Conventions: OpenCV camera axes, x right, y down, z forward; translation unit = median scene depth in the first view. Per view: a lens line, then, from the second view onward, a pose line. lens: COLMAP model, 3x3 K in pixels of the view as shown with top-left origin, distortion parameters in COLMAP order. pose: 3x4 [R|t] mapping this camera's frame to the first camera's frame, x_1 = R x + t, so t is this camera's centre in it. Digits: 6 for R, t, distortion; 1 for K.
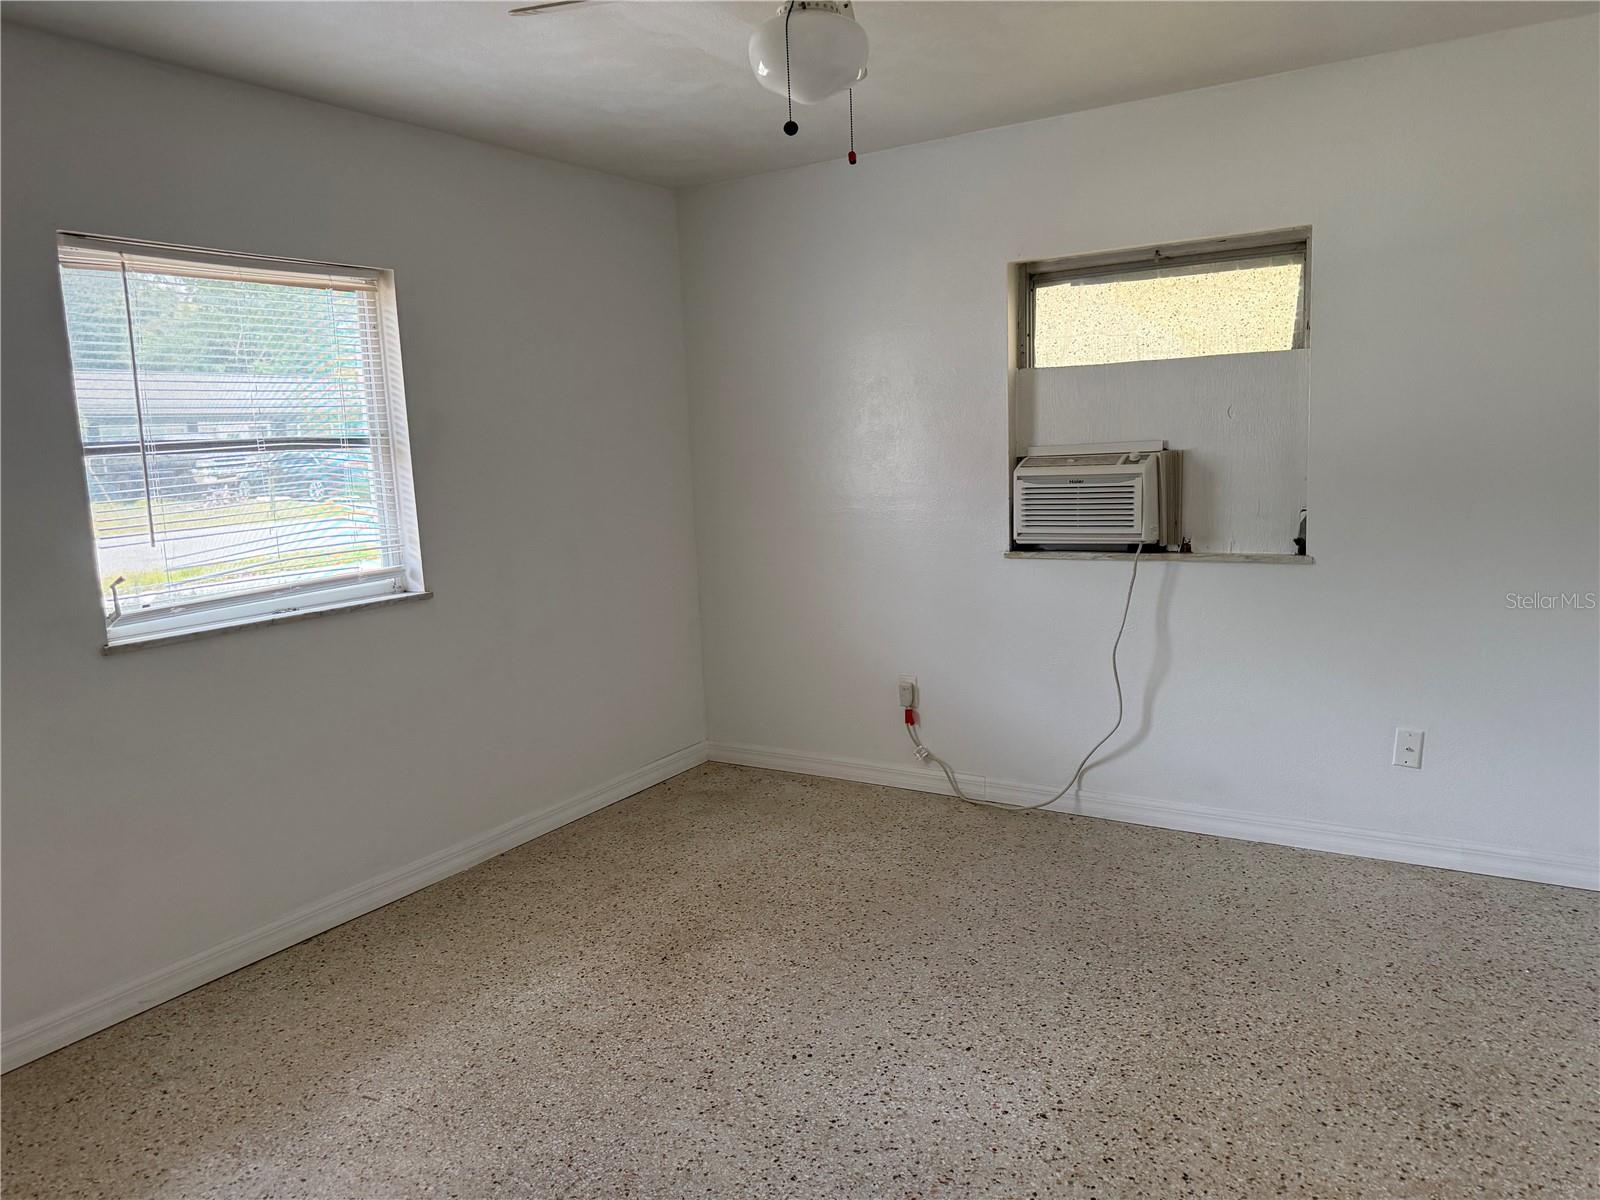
lens RADIAL K [[1123.1, 0, 804.8], [0, 1123.1, 612.7], [0, 0, 1]] dist [0.077442, -0.098688]
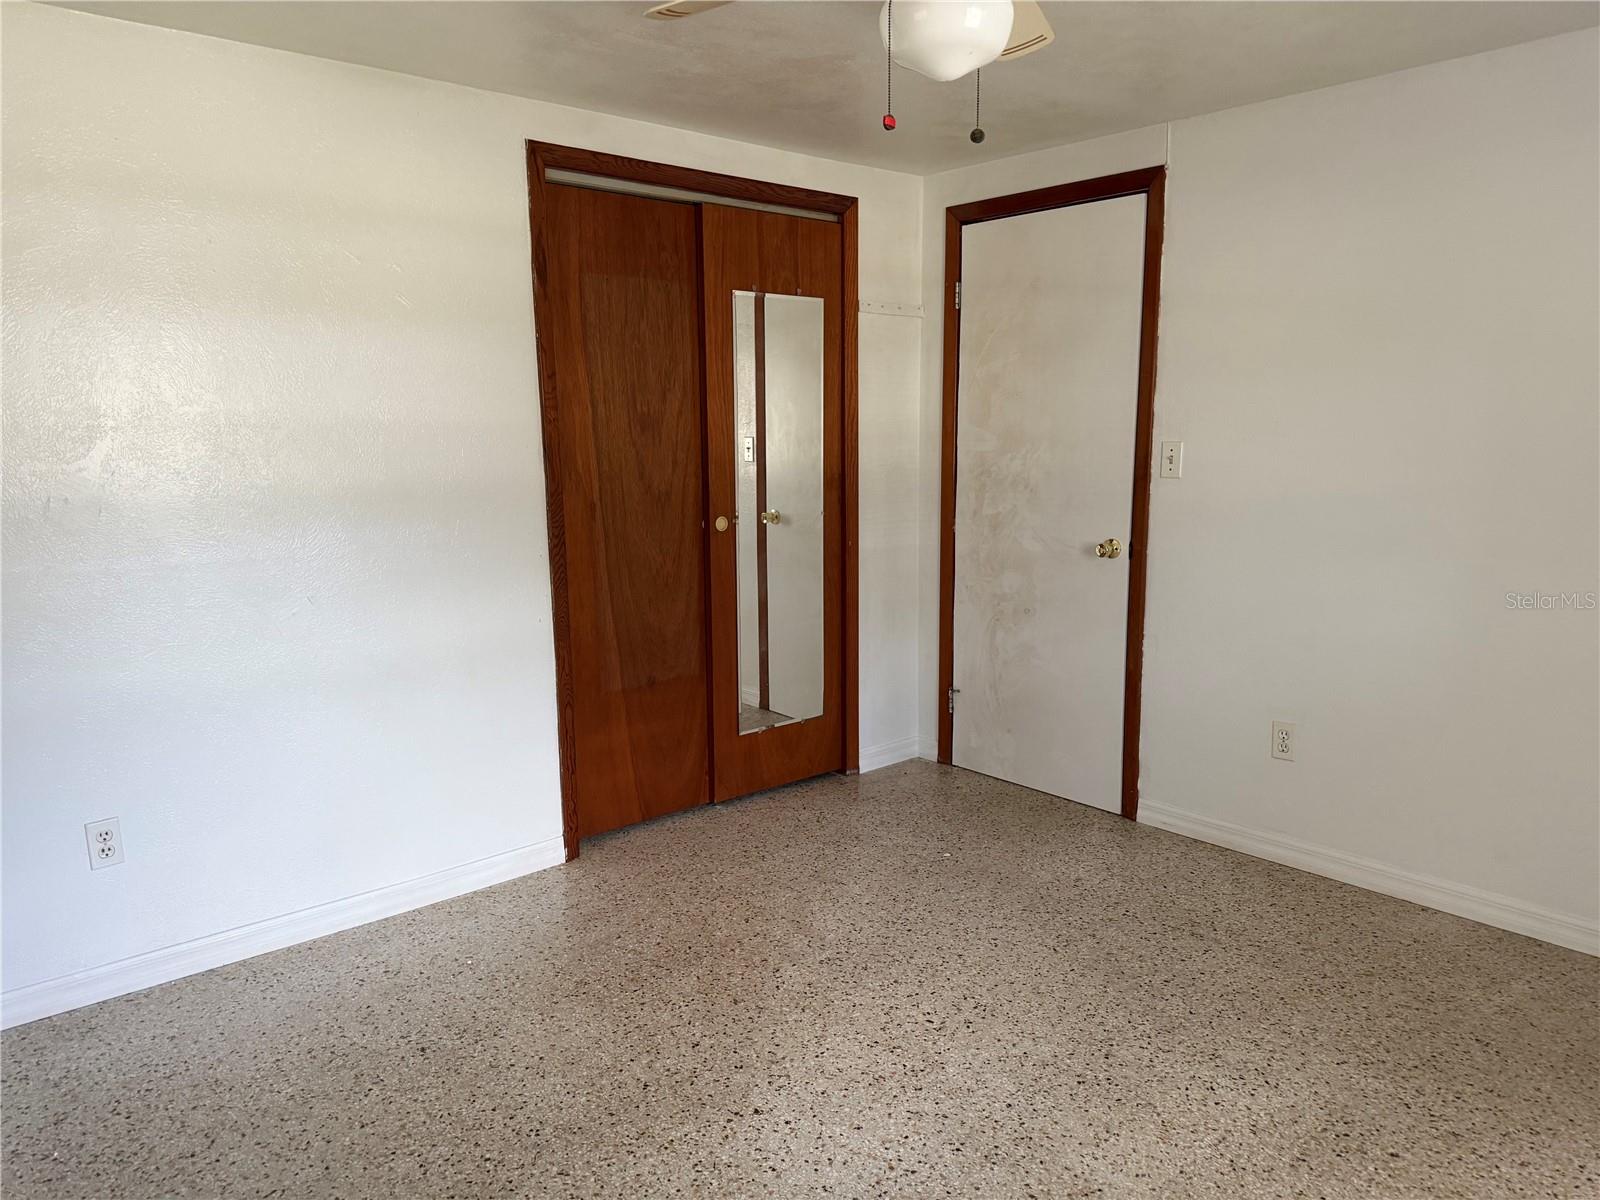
lens RADIAL K [[1123.1, 0, 804.8], [0, 1123.1, 612.7], [0, 0, 1]] dist [0.077442, -0.098688]
pose [[-0.955777, 0.002200, 0.294085, -0.116333], [0.094711, 0.949000, 0.300713, -0.250347], [-0.278425, 0.315268, -0.907241, 1.510745]]
